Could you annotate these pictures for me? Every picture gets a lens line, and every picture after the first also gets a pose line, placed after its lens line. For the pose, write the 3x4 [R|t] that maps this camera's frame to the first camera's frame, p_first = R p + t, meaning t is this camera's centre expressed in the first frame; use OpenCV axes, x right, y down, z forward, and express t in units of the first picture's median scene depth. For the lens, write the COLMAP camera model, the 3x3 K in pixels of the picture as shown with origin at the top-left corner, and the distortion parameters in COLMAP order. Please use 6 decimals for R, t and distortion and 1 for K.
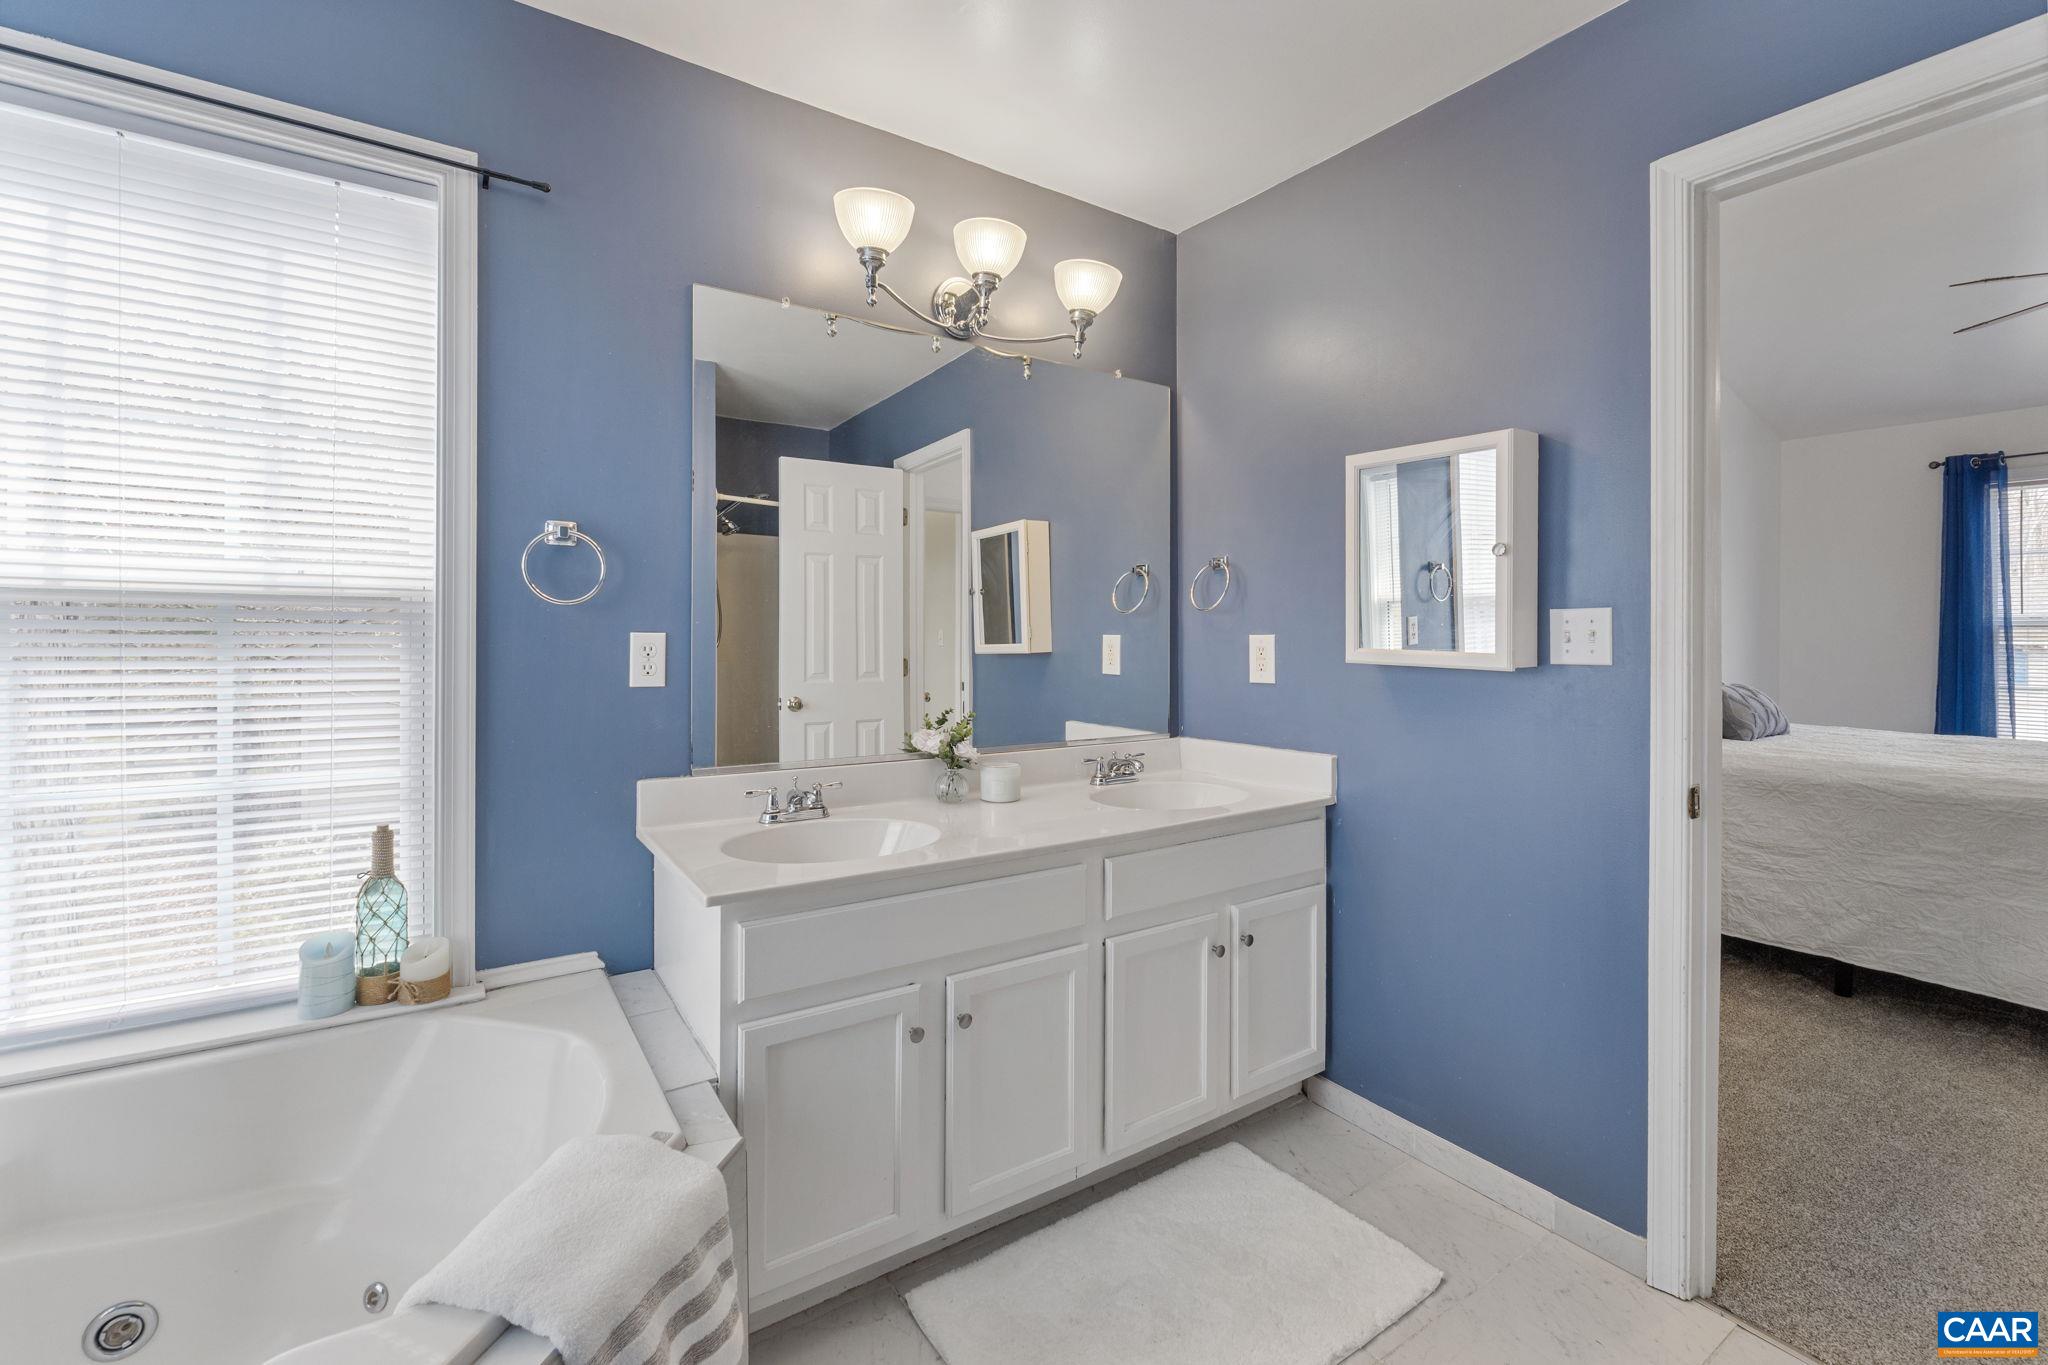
lens RADIAL K [[885.4, 0, 1033.1], [0, 885.4, 638.6], [0, 0, 1]] dist [-0.008989, -0.000196]
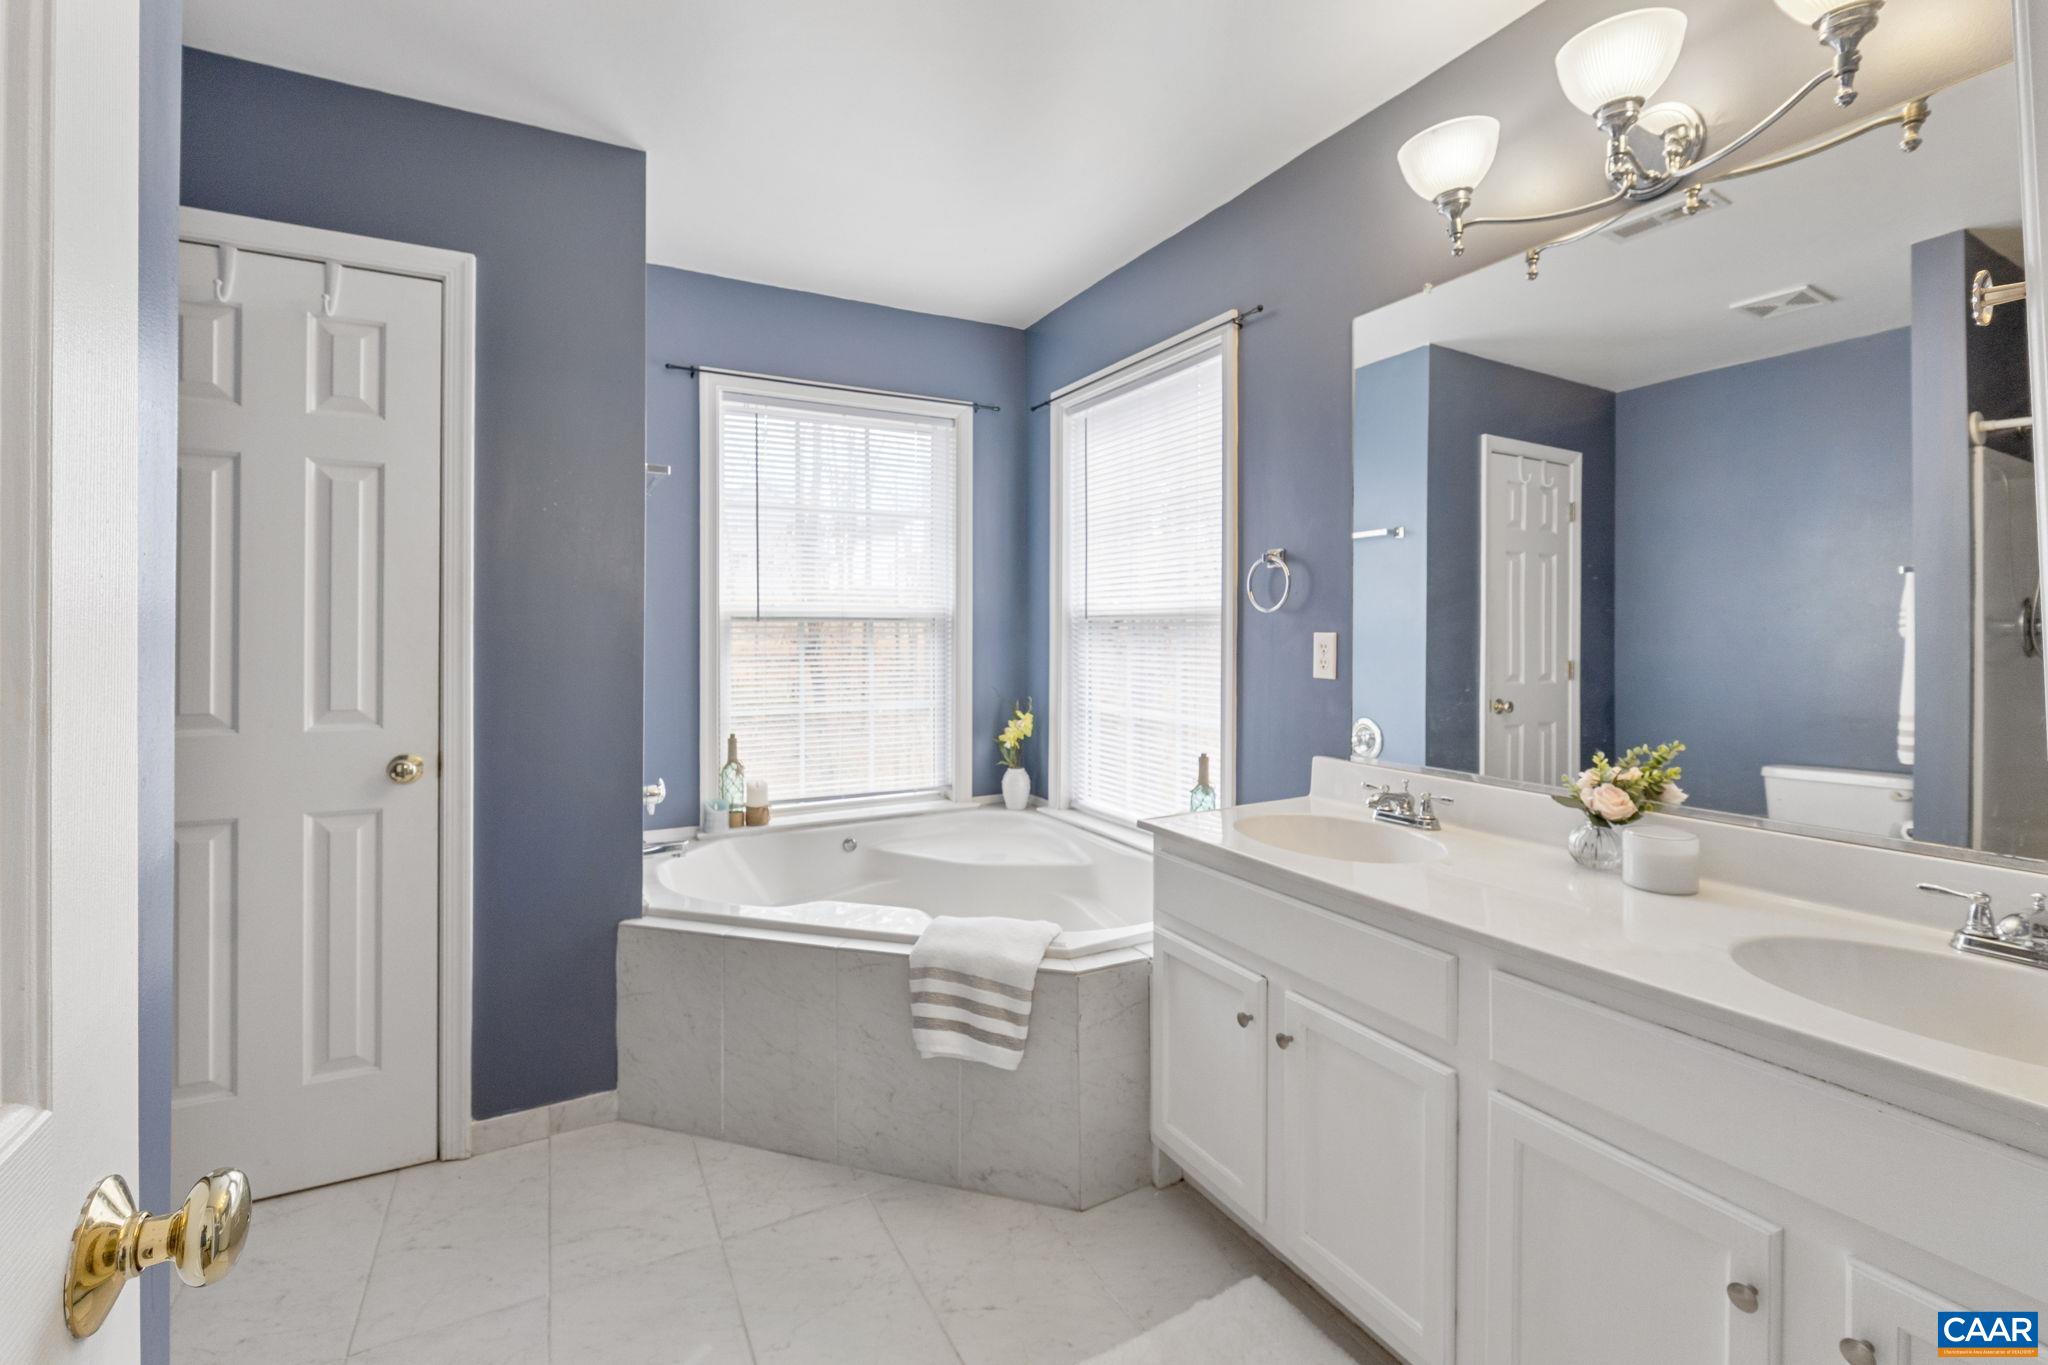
lens RADIAL K [[885.4, 0, 1033.1], [0, 885.4, 638.6], [0, 0, 1]] dist [-0.008989, -0.000196]
pose [[-0.102700, -0.005854, -0.994695, 0.908525], [-0.005733, 0.999970, -0.005293, 0.011696], [0.994696, 0.005159, -0.102730, 0.850479]]
